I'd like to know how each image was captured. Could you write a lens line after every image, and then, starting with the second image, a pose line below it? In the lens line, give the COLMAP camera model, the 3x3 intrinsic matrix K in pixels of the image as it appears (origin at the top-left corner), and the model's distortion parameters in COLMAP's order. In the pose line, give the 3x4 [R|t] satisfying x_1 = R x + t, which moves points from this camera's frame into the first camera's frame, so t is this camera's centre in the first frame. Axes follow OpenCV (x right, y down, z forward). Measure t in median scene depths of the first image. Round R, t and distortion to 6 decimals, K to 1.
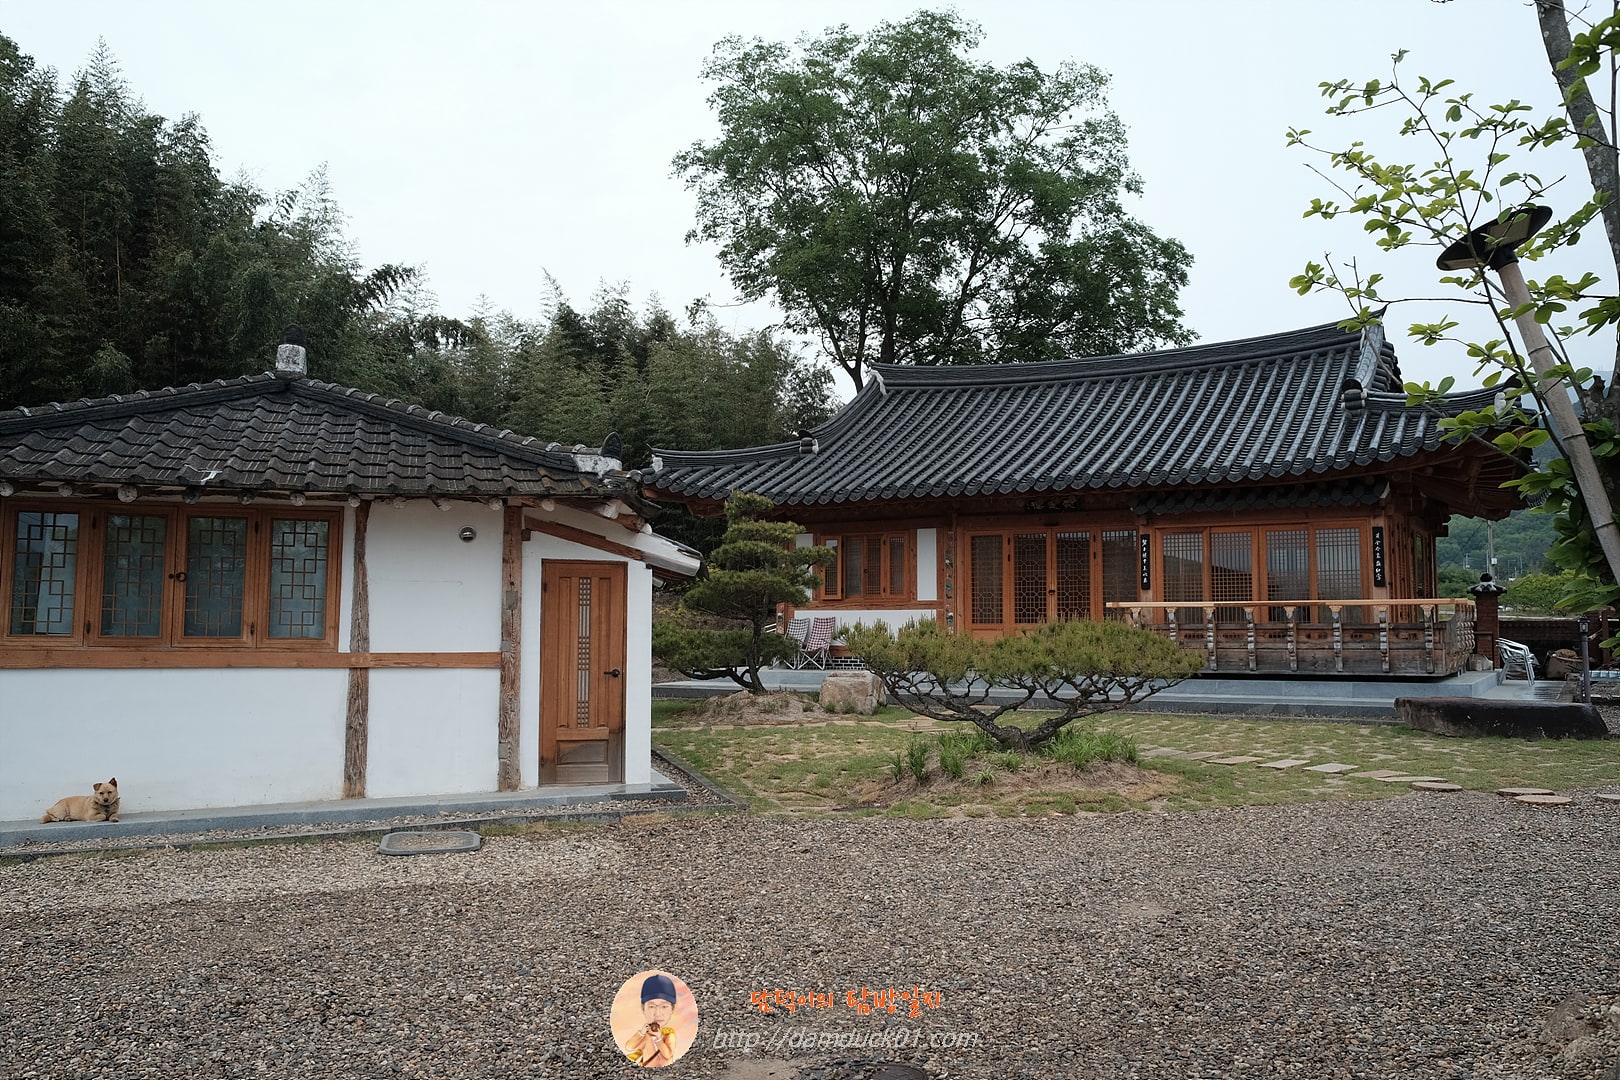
lens RADIAL K [[1379.6, 0, 808.2], [0, 1379.6, 533.8], [0, 0, 1]] dist [-0.030222, 0.070873]
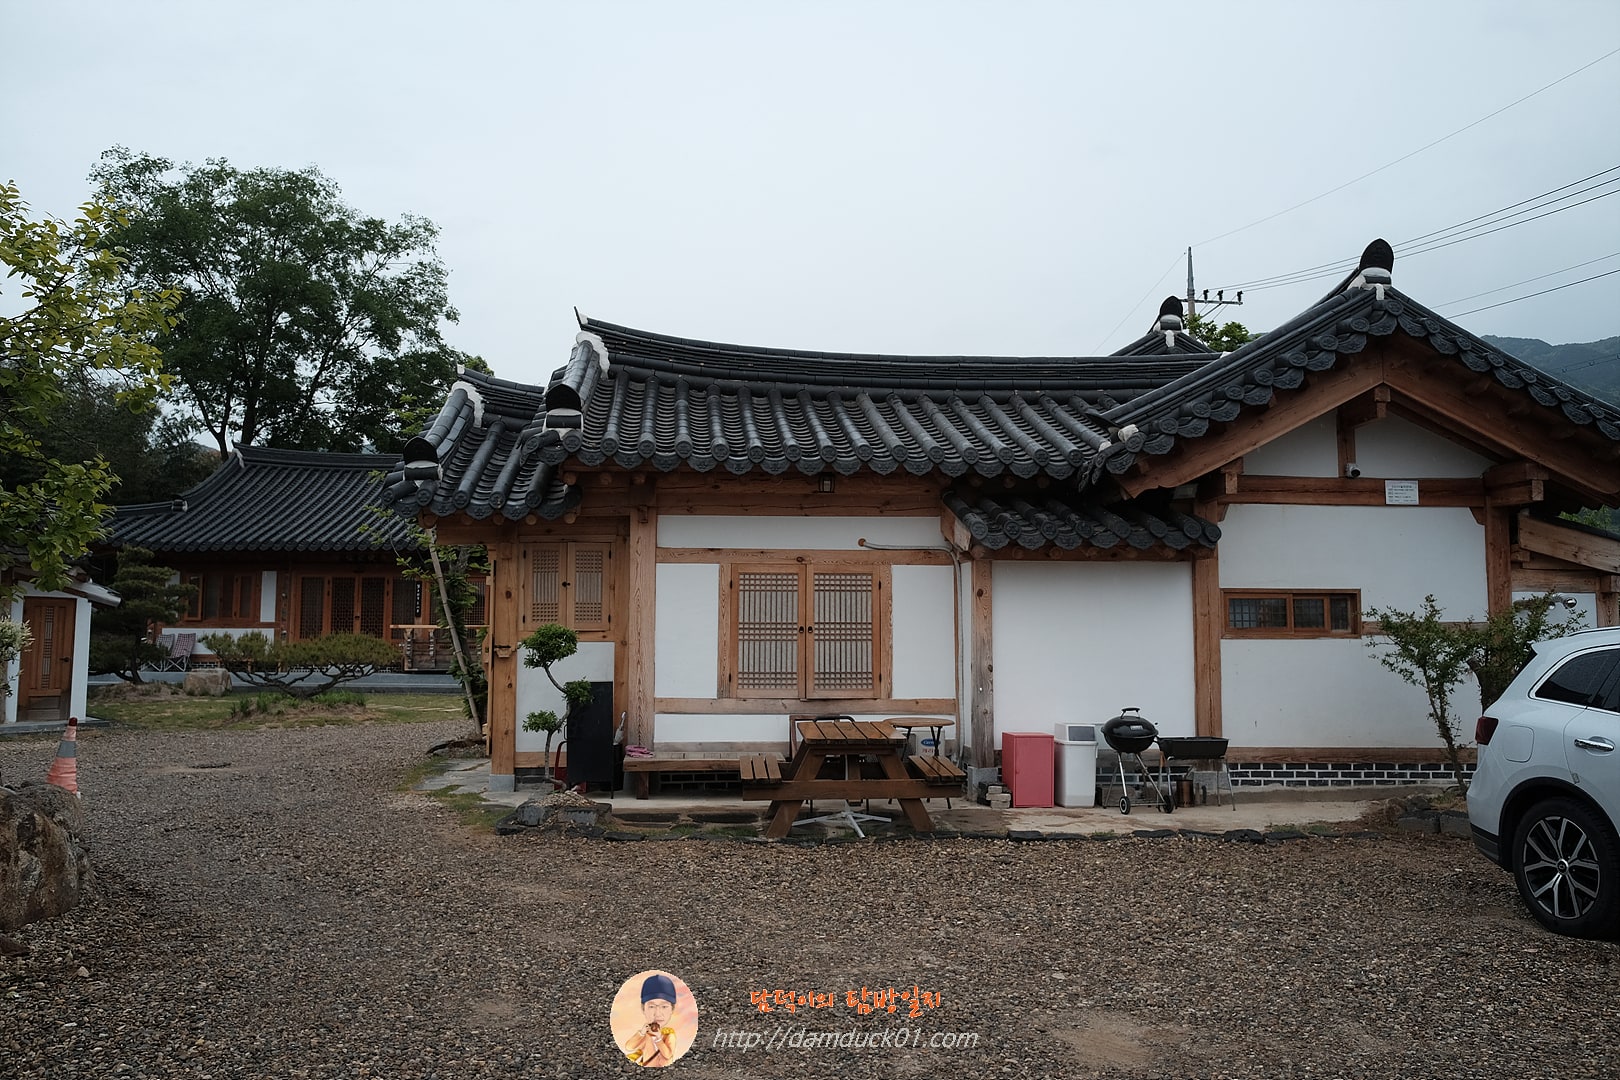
lens RADIAL K [[1379.6, 0, 824.3], [0, 1379.6, 530.3], [0, 0, 1]] dist [-0.030222, 0.070873]
pose [[0.898989, 0.042737, 0.435880, -0.018075], [-0.033913, 0.999032, -0.028008, -0.023915], [-0.436656, 0.010397, 0.899569, -0.489221]]
